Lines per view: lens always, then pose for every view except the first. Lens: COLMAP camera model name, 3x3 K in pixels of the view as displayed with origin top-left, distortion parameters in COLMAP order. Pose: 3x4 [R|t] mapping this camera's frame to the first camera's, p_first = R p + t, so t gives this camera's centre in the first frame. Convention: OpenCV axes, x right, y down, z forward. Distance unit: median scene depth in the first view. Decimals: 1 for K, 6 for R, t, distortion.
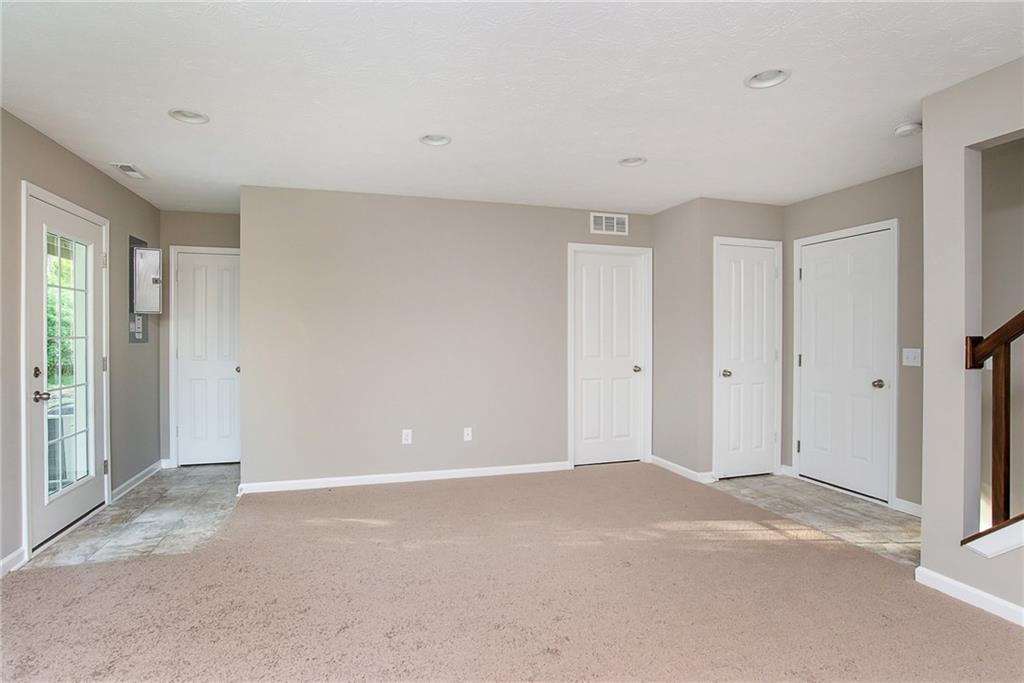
lens RADIAL K [[519.1, 0, 512.0], [0, 519.1, 341.5], [0, 0, 1]] dist [-0.048649, 0.000858]
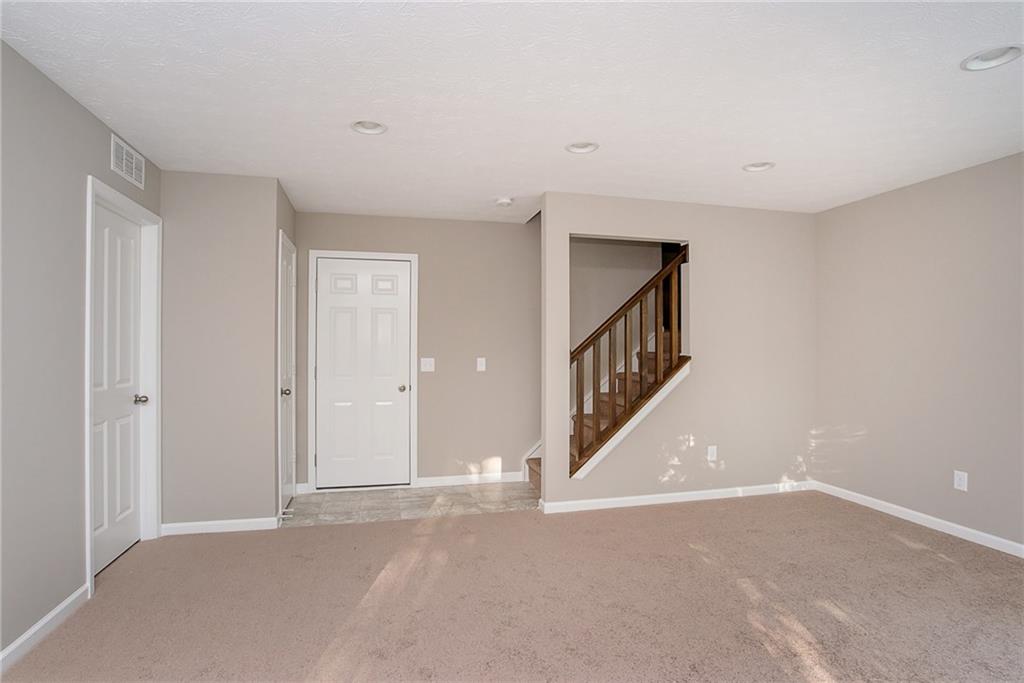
lens RADIAL K [[519.1, 0, 512.0], [0, 519.1, 341.5], [0, 0, 1]] dist [-0.048649, 0.000858]
pose [[0.046575, 0.012501, 0.998837, -0.513699], [0.007933, 0.999886, -0.012884, -0.009038], [-0.998883, 0.008524, 0.046471, 0.711882]]
